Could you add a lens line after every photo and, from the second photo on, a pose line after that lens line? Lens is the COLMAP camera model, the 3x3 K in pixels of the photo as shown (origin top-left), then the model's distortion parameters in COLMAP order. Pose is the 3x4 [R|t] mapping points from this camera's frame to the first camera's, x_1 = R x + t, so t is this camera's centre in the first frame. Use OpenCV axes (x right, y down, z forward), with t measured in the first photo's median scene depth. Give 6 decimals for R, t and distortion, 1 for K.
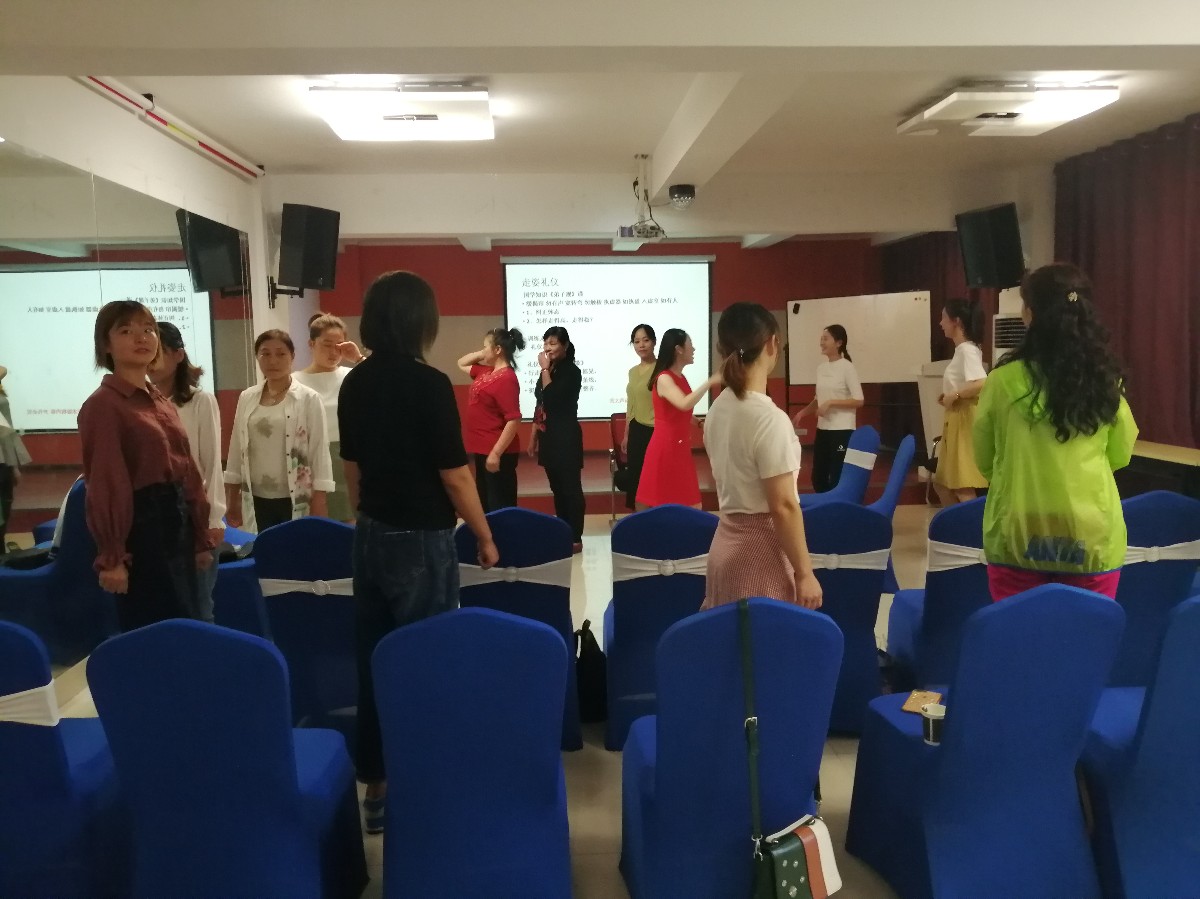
lens RADIAL K [[958.6, 0, 608.4], [0, 958.6, 441.9], [0, 0, 1]] dist [0.028001, -0.053235]
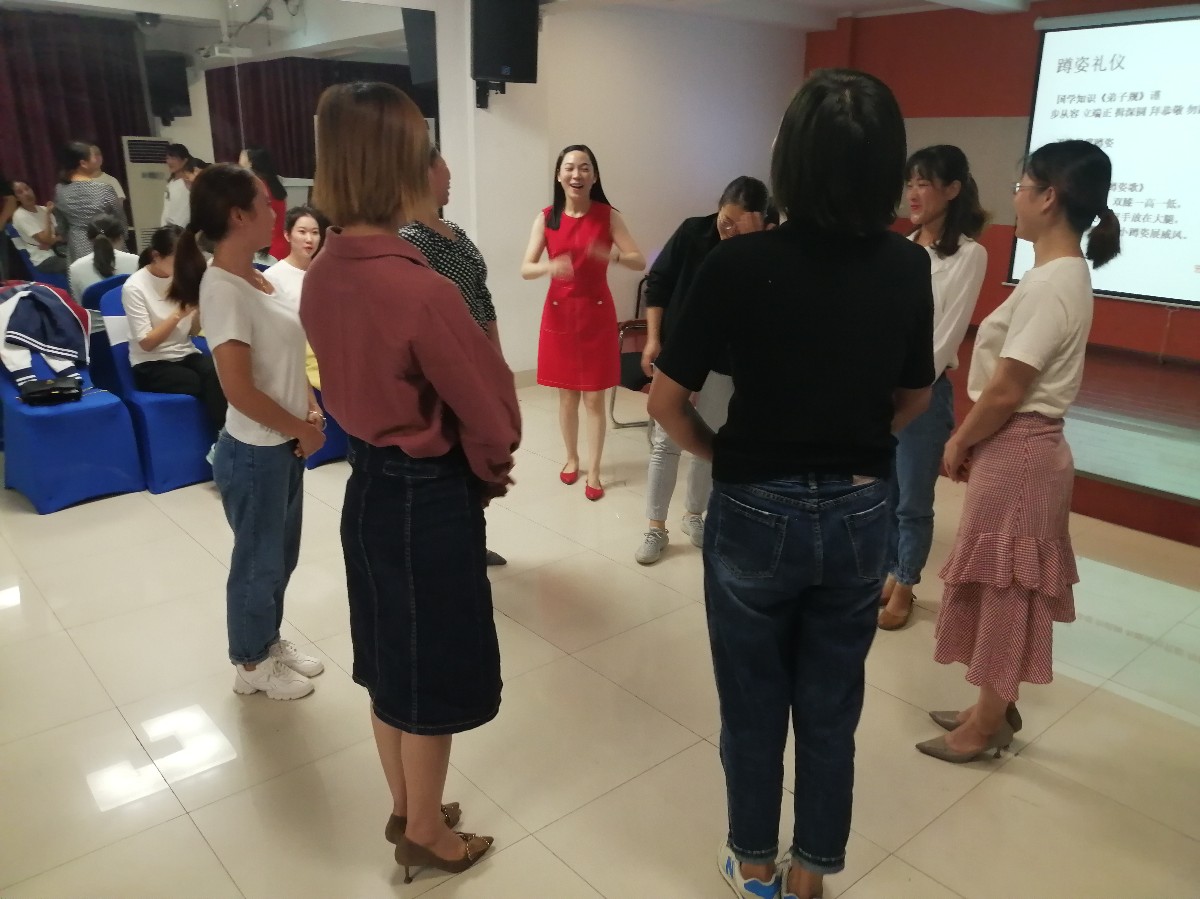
lens RADIAL K [[958.6, 0, 603.6], [0, 958.6, 455.4], [0, 0, 1]] dist [0.028001, -0.053235]
pose [[0.605207, 0.261051, -0.752049, 0.385307], [-0.102095, 0.962355, 0.251892, -0.069195], [0.789494, -0.075666, 0.609076, 0.538414]]
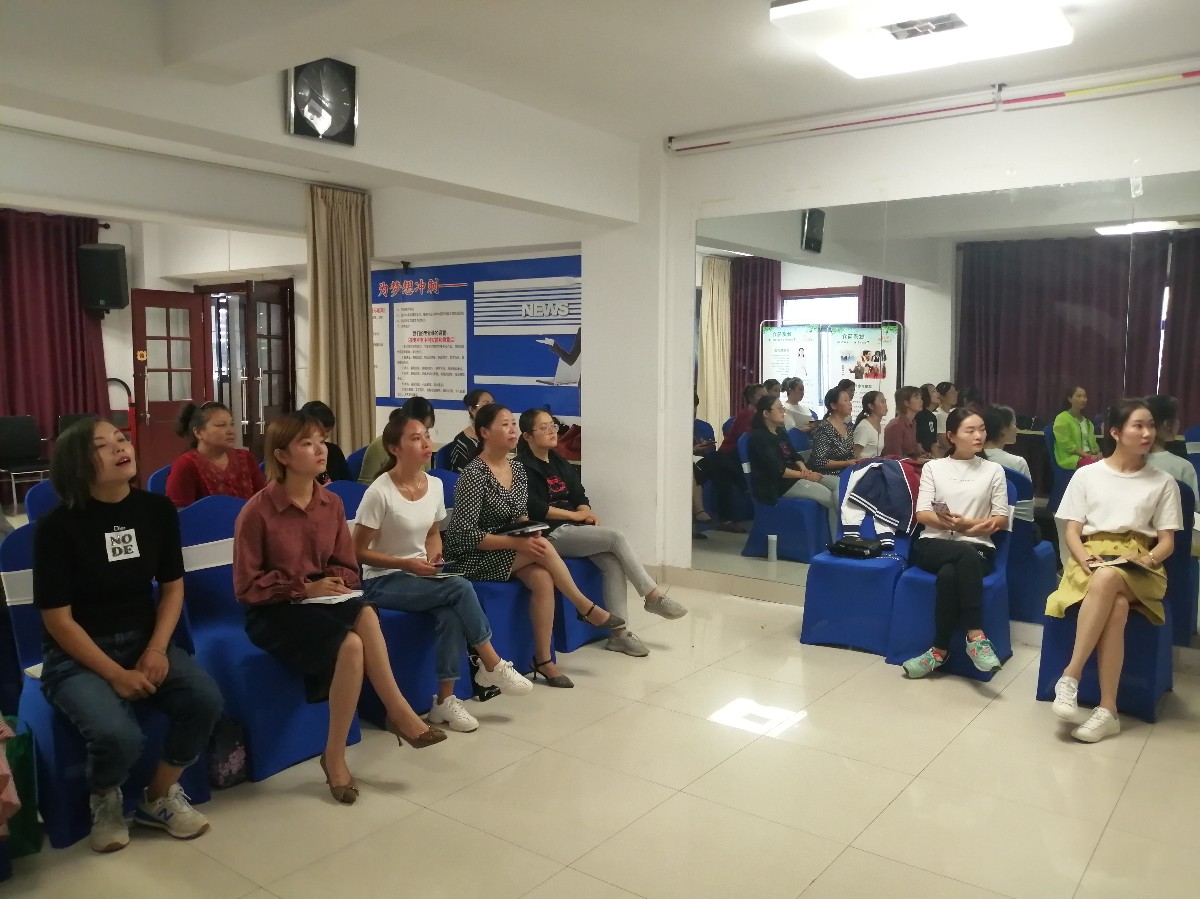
lens RADIAL K [[958.6, 0, 609.9], [0, 958.6, 452.4], [0, 0, 1]] dist [0.028001, -0.053235]
pose [[-0.654595, 0.081838, -0.751537, 0.344791], [-0.071718, 0.982917, 0.169501, -0.092302], [0.752570, 0.164853, -0.637543, 0.920323]]
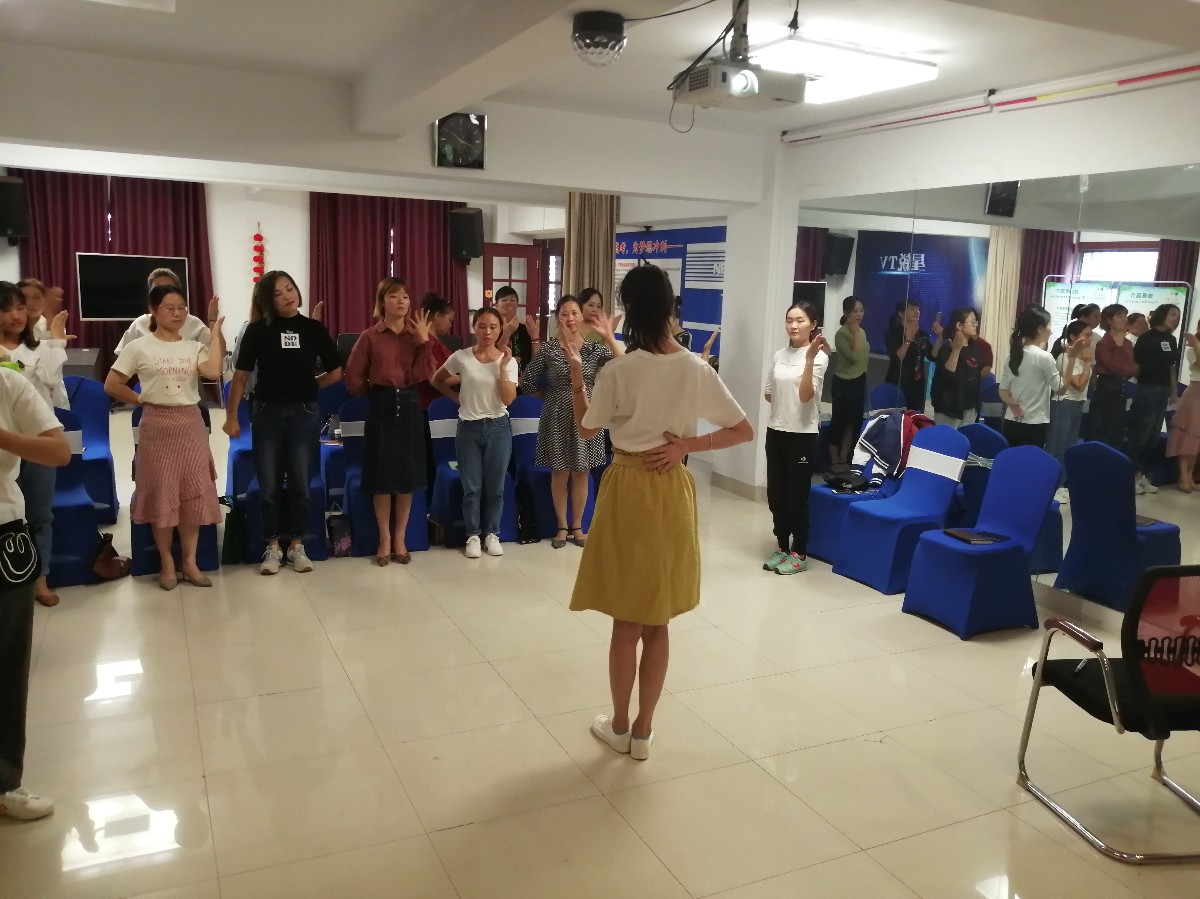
lens RADIAL K [[958.6, 0, 604.8], [0, 958.6, 454.8], [0, 0, 1]] dist [0.028001, -0.053235]
pose [[-0.930091, 0.044678, -0.364602, 0.222613], [-0.060598, 0.960314, 0.272260, -0.157652], [0.362296, 0.275321, -0.890472, 1.278260]]
